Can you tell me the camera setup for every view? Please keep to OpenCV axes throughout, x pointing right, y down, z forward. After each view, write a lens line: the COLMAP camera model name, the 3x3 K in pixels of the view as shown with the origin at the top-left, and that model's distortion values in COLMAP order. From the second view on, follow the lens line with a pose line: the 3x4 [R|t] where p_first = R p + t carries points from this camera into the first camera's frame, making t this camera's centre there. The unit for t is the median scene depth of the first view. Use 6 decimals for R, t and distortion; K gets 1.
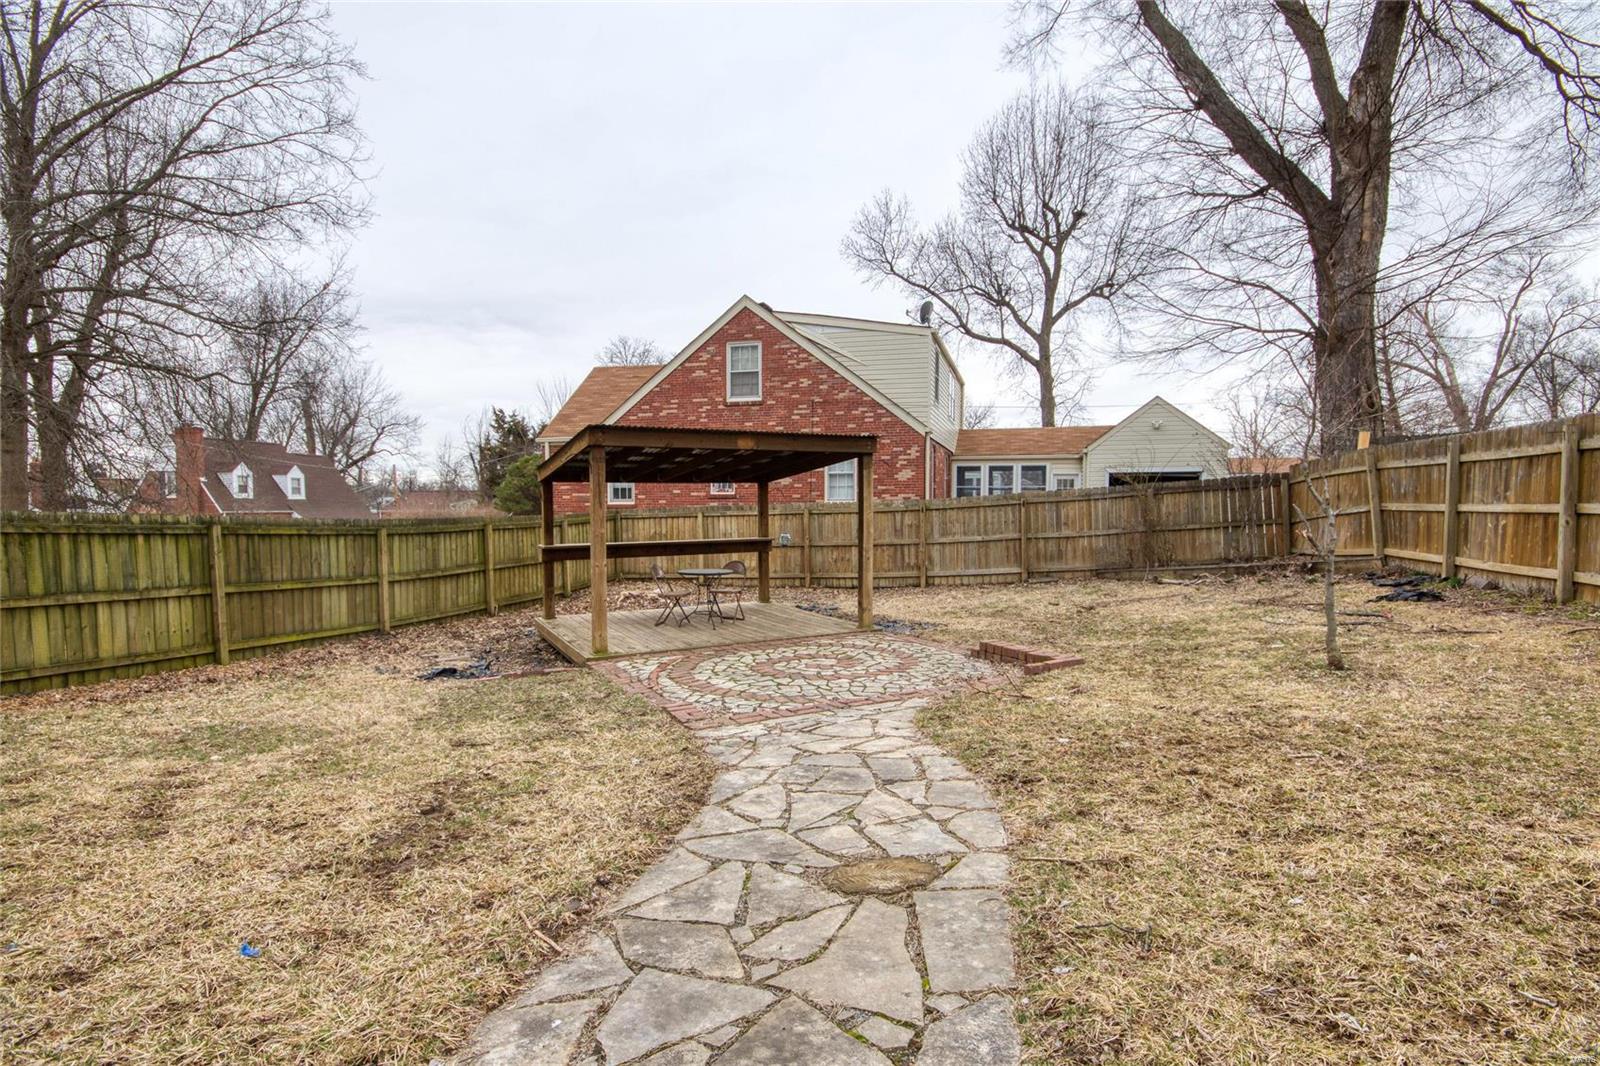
lens RADIAL K [[806.2, 0, 804.3], [0, 806.2, 542.0], [0, 0, 1]] dist [0.020327, -0.013273]
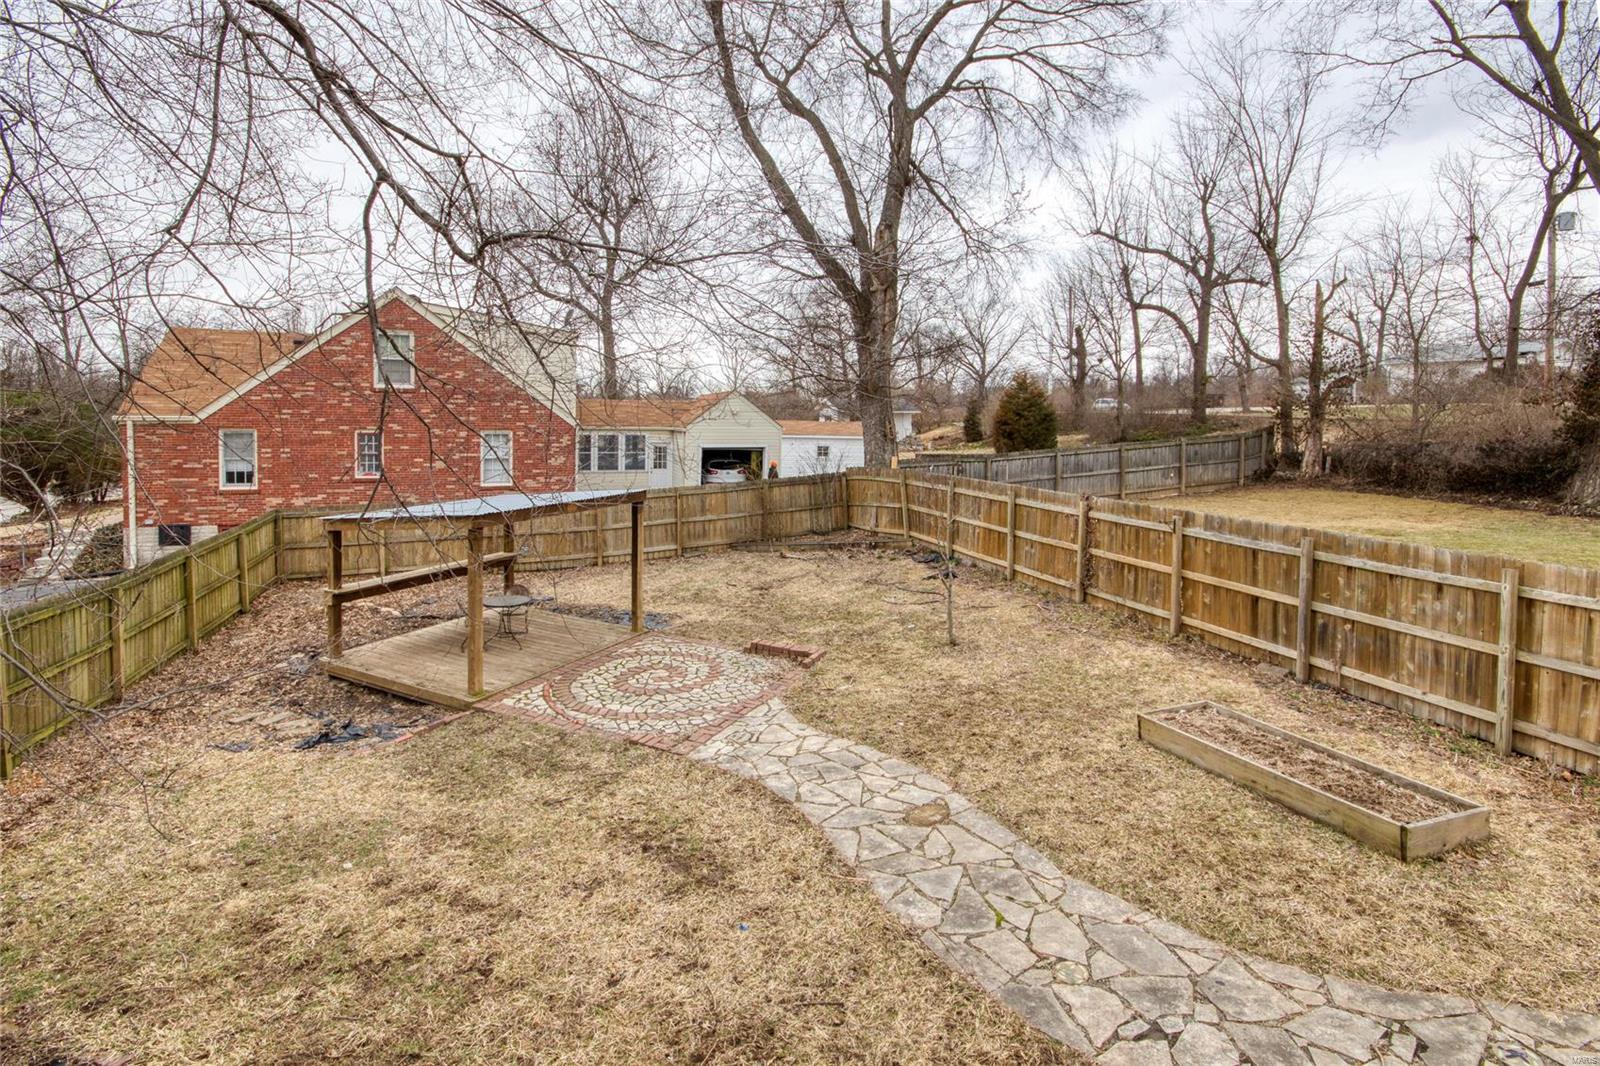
lens RADIAL K [[774.9, 0, 786.1], [0, 774.9, 429.8], [0, 0, 1]] dist [0.000191, 0.000831]
pose [[0.830841, 0.000477, 0.556510, -0.277825], [0.011850, 0.999758, -0.018548, -0.128033], [-0.556384, 0.022005, 0.830634, -0.133773]]
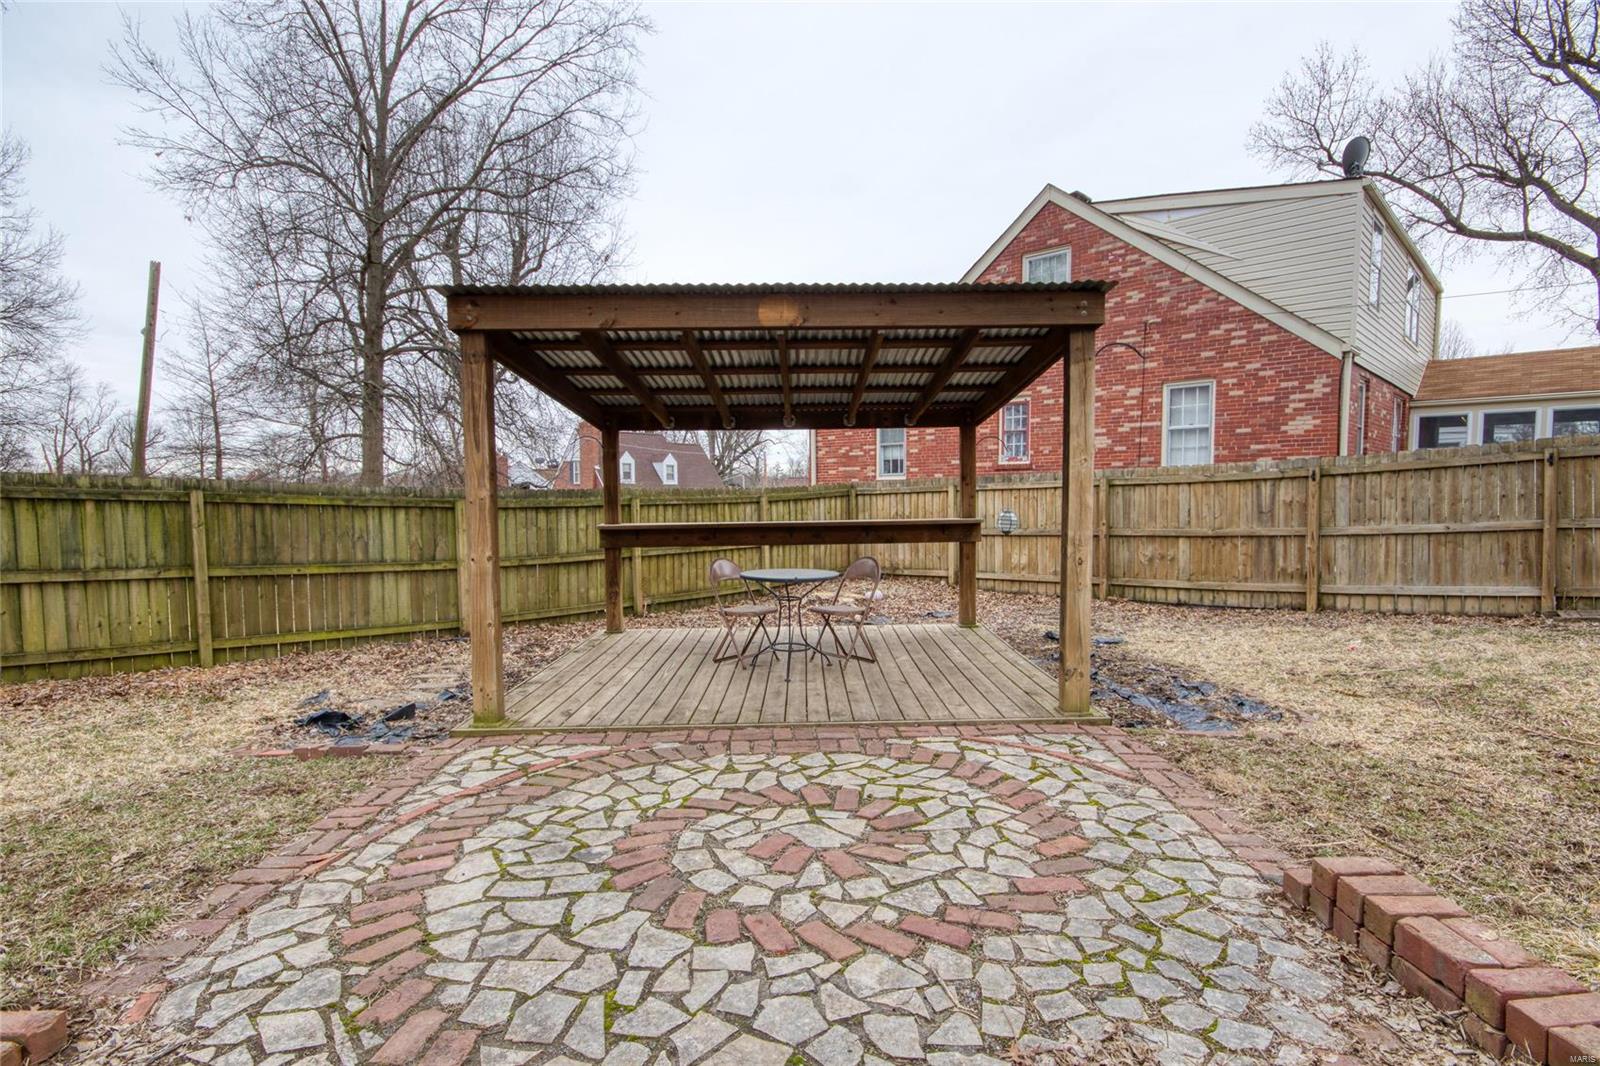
lens RADIAL K [[806.2, 0, 792.8], [0, 806.2, 543.9], [0, 0, 1]] dist [0.020327, -0.013273]
pose [[0.881347, 0.025598, -0.471775, 0.096380], [-0.017381, 0.999612, 0.021769, 0.002013], [0.472149, -0.010986, 0.881450, 0.333938]]
